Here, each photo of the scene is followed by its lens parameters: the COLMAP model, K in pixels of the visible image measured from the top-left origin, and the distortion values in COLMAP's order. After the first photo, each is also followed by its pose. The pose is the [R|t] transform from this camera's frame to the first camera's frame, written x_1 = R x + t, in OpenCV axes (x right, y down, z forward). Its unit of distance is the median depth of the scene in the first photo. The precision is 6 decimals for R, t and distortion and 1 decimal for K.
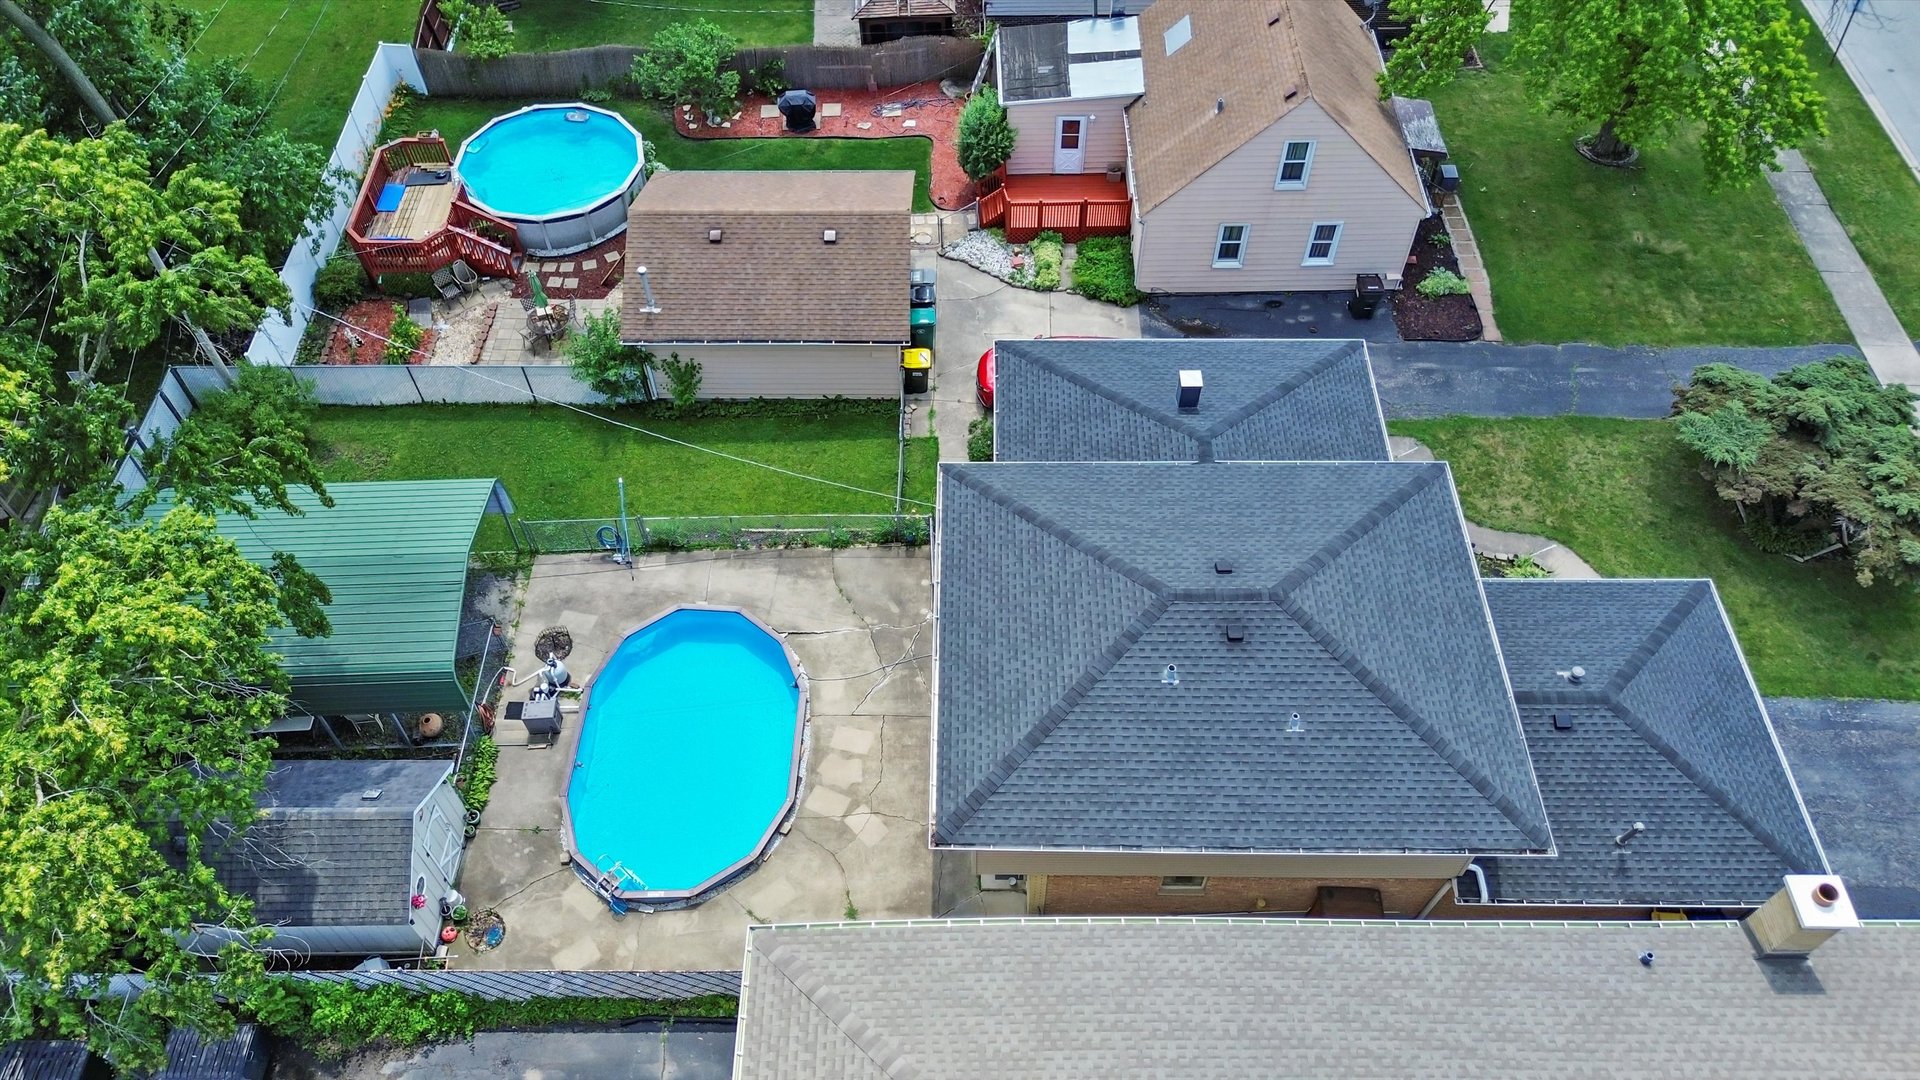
lens RADIAL K [[1379.1, 0, 965.7], [0, 1379.1, 544.9], [0, 0, 1]] dist [0.012020, 0.001076]
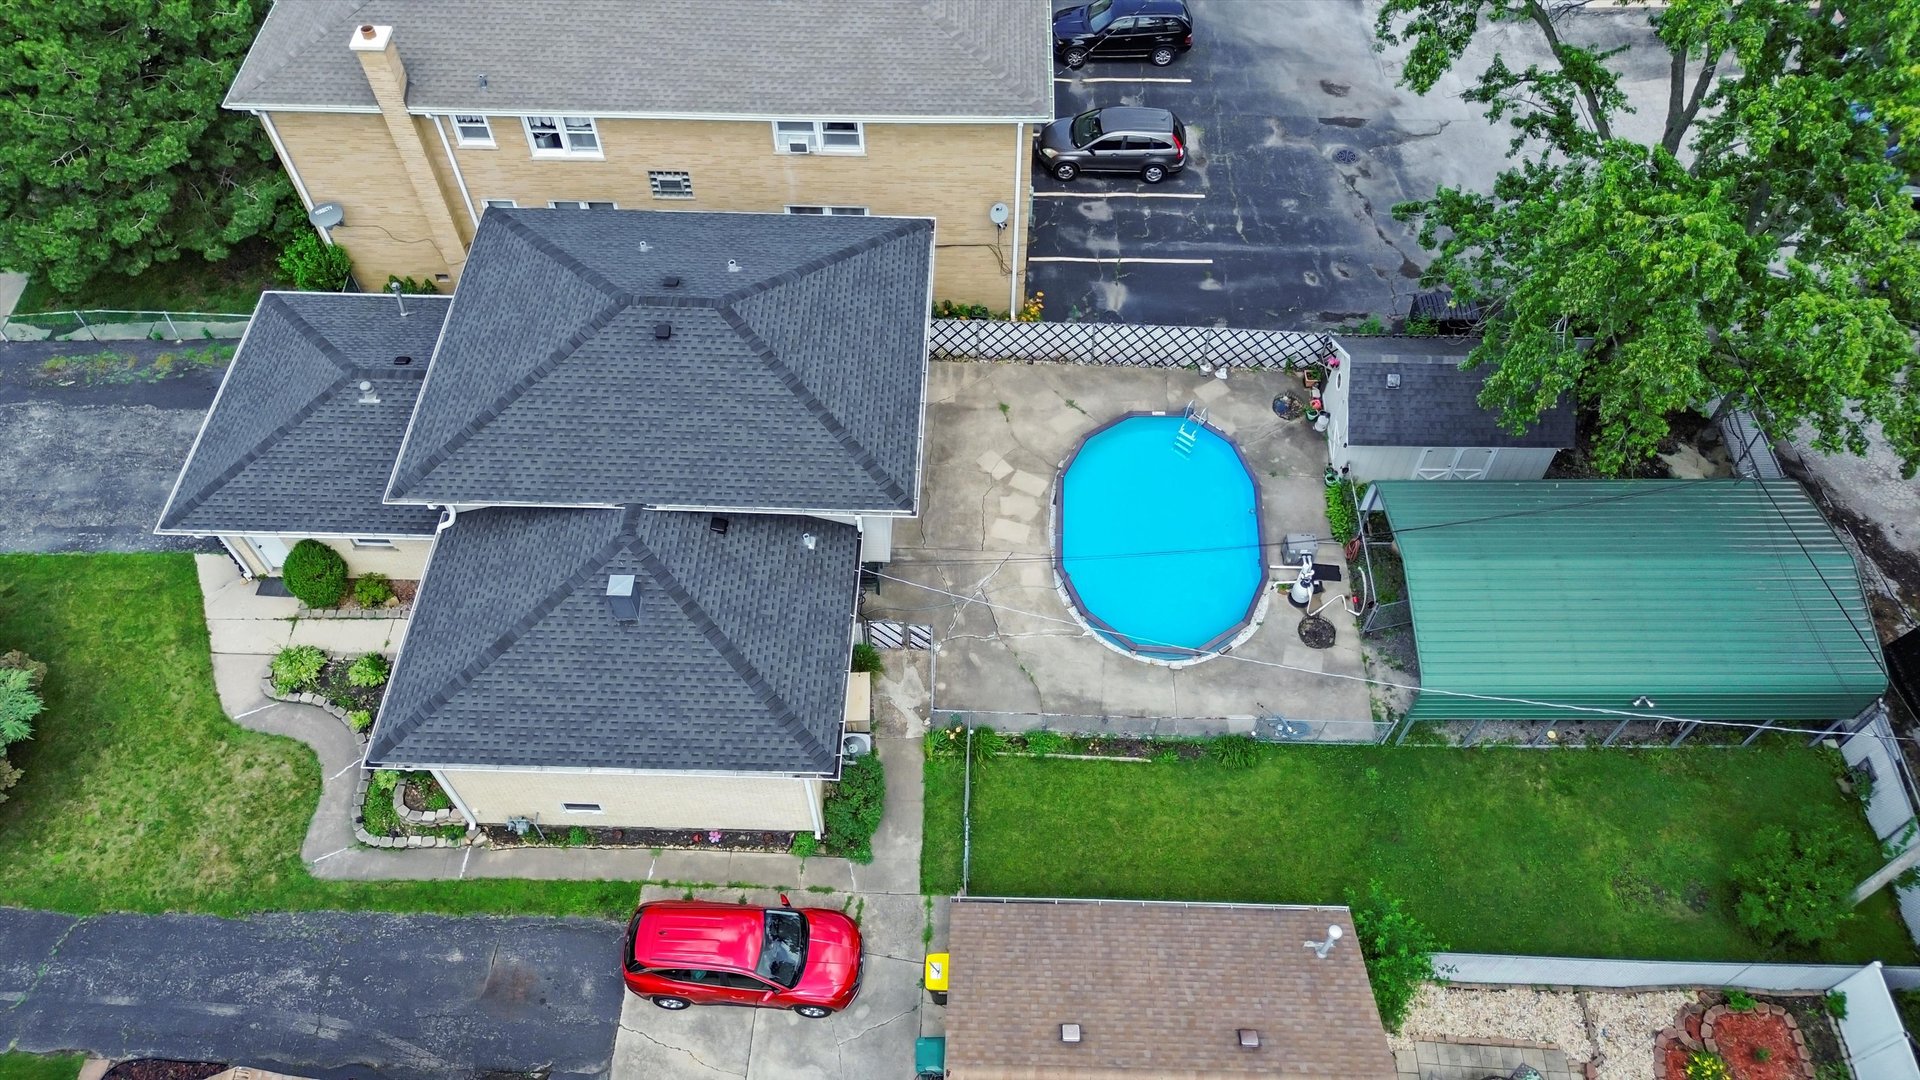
lens RADIAL K [[1379.1, 0, 960.5], [0, 1379.1, 544.8], [0, 0, 1]] dist [0.012020, 0.001076]
pose [[-0.999649, -0.019133, 0.018298, -0.064773], [0.023224, -0.301938, 0.953045, -0.919445], [-0.012710, 0.953135, 0.302277, 0.694634]]
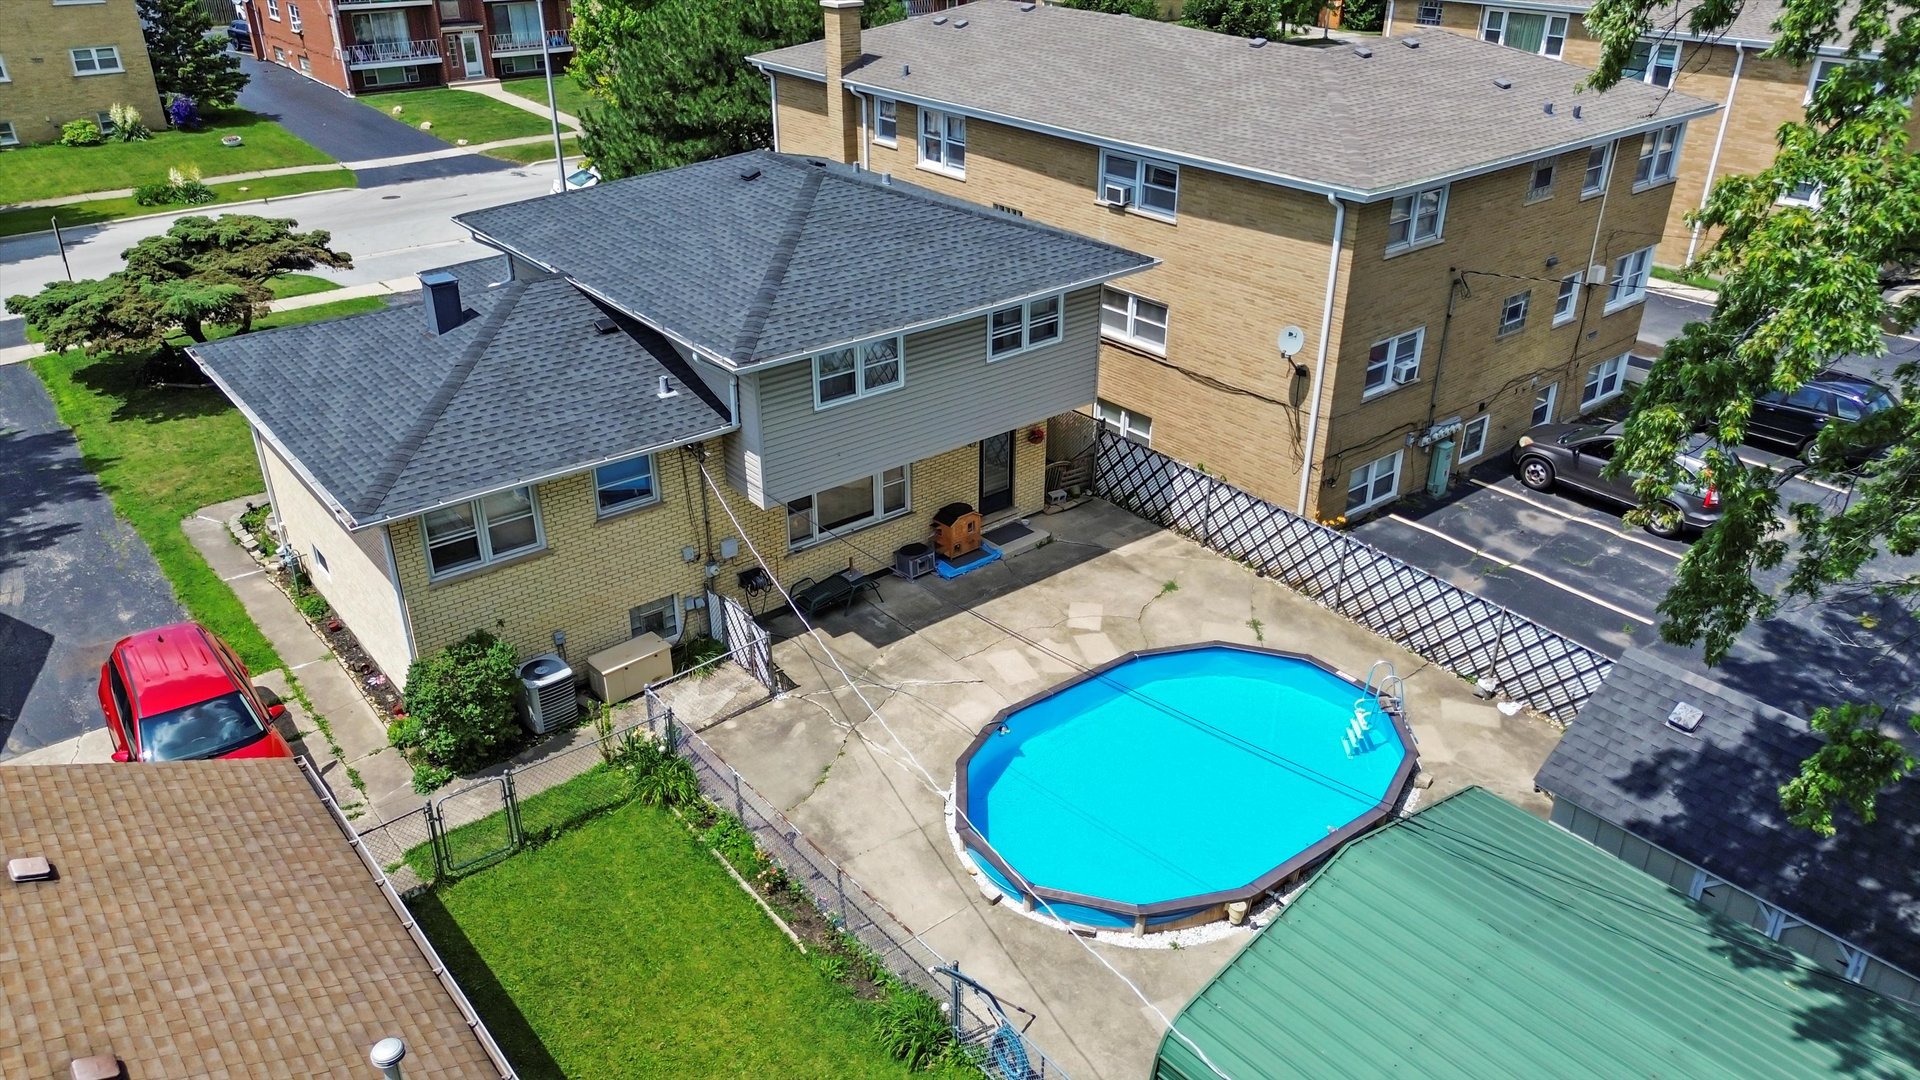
lens RADIAL K [[1379.1, 0, 967.9], [0, 1379.1, 531.5], [0, 0, 1]] dist [0.012020, 0.001076]
pose [[-0.627680, -0.343027, 0.698821, -0.559367], [0.619563, 0.323395, 0.715233, -0.420921], [-0.471339, 0.881901, 0.009538, 0.959423]]
